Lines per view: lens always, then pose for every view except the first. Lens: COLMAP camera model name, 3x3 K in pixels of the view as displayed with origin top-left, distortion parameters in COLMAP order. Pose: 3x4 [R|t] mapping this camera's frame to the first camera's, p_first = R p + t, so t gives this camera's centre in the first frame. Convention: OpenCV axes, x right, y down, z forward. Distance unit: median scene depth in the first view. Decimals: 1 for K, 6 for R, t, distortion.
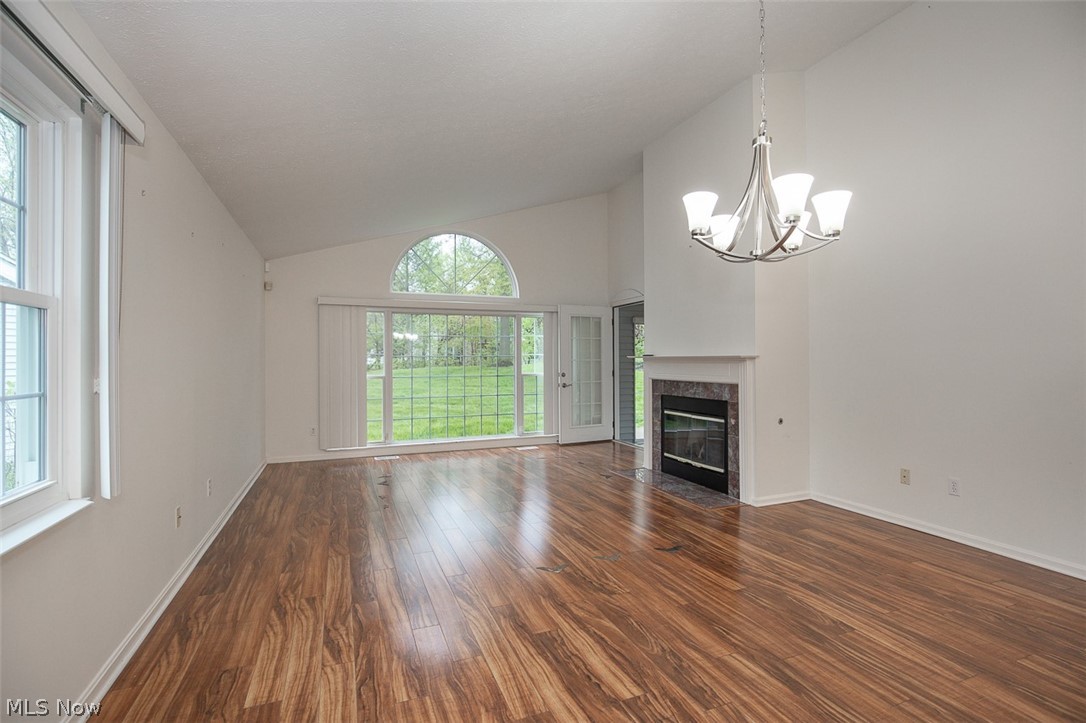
lens RADIAL K [[501.3, 0, 540.9], [0, 501.3, 349.4], [0, 0, 1]] dist [-0.016818, 0.004514]
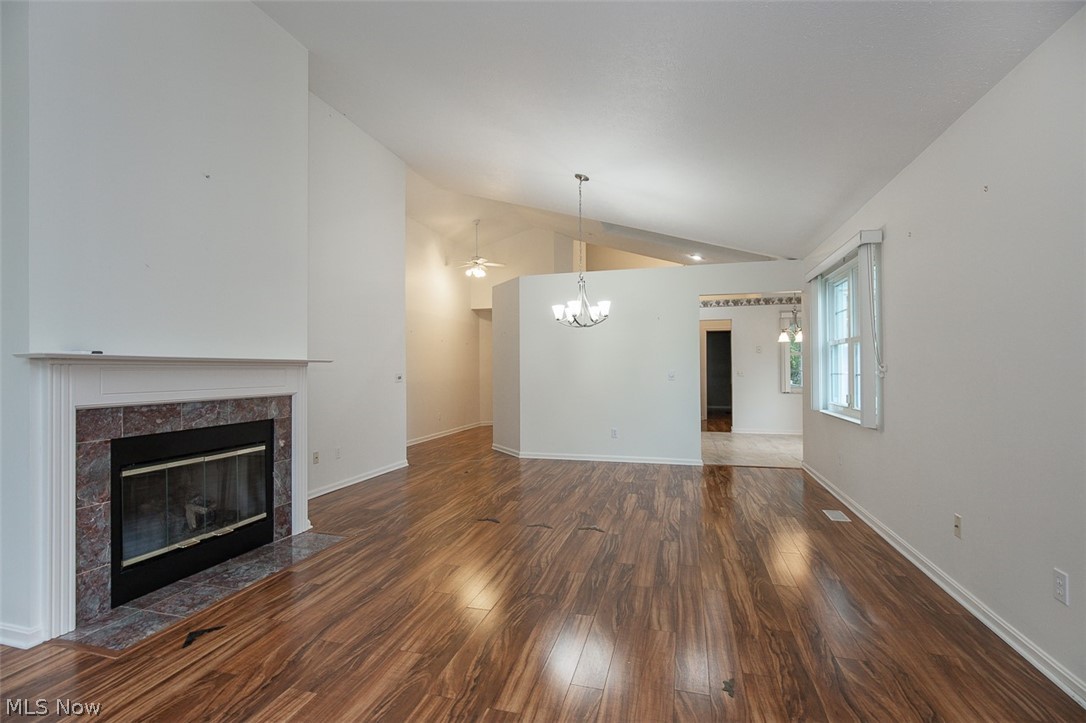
lens RADIAL K [[501.3, 0, 540.5], [0, 501.3, 365.0], [0, 0, 1]] dist [-0.016818, 0.004514]
pose [[-0.789897, 0.013027, 0.613101, -0.388616], [-0.004215, 0.999635, -0.026672, 0.036277], [-0.613225, -0.023652, -0.789554, 1.254329]]
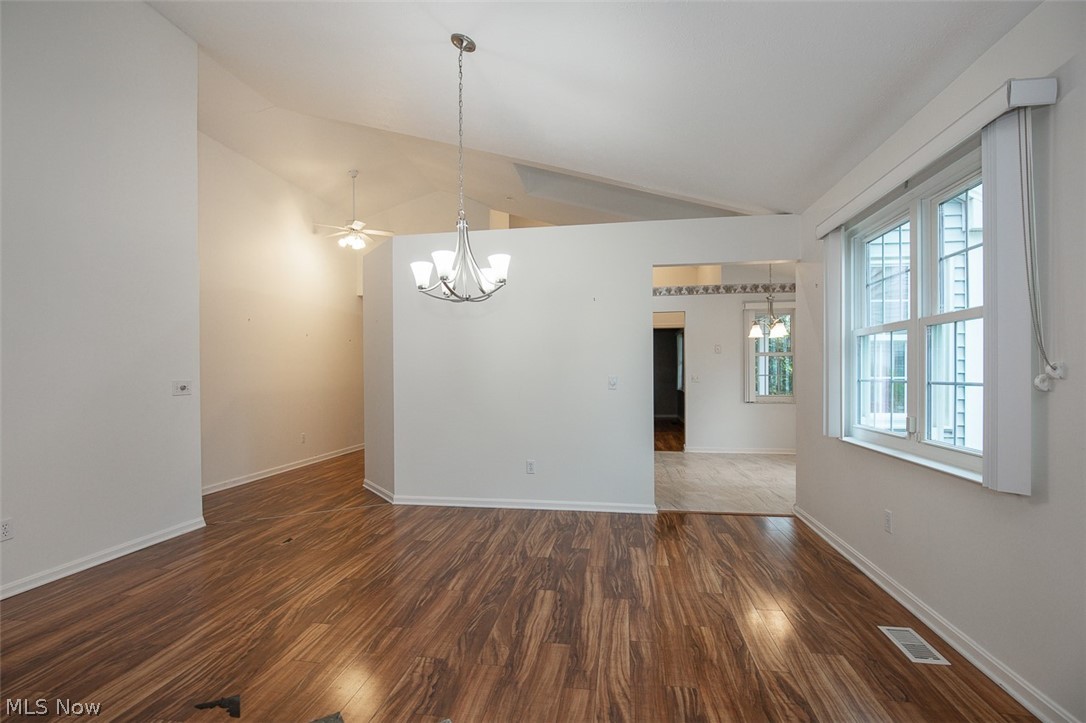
lens RADIAL K [[501.3, 0, 538.6], [0, 501.3, 382.7], [0, 0, 1]] dist [-0.016818, 0.004514]
pose [[-0.853880, -0.000665, 0.520469, -0.213681], [-0.001029, 0.999999, -0.000410, 0.028067], [-0.520468, -0.000886, -0.853880, 0.853220]]
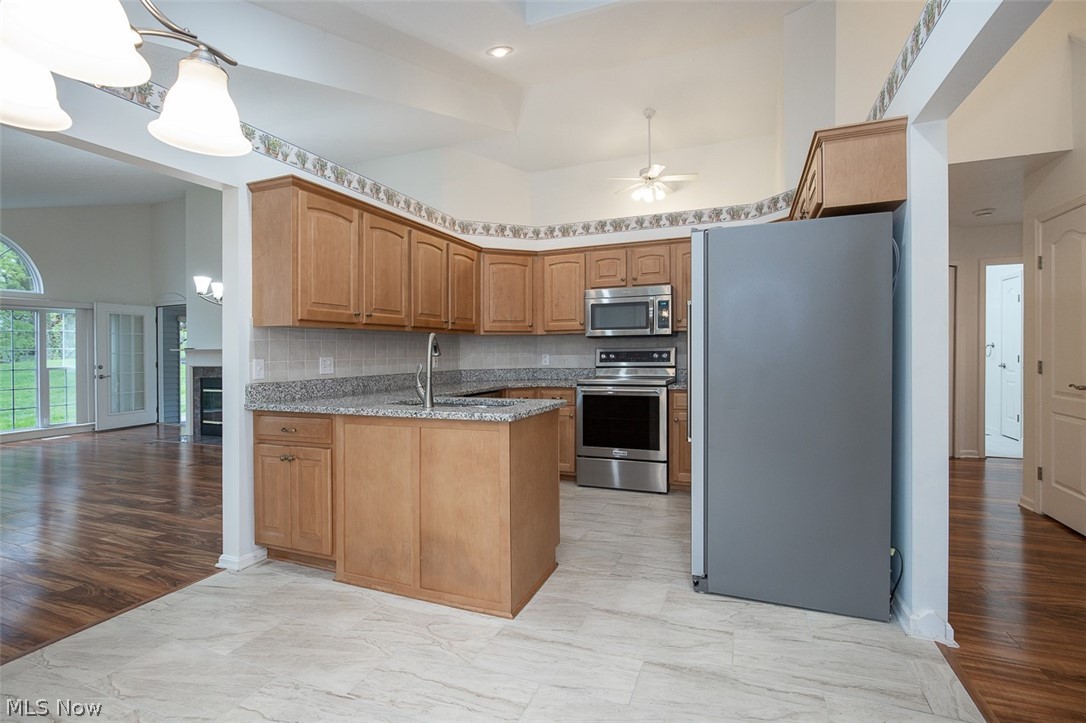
lens RADIAL K [[501.3, 0, 538.7], [0, 501.3, 346.6], [0, 0, 1]] dist [-0.016818, 0.004514]
pose [[0.699531, -0.001286, 0.714601, -0.087810], [-0.003221, 0.999983, 0.004952, -0.003298], [-0.714595, -0.005766, 0.699515, -0.645218]]
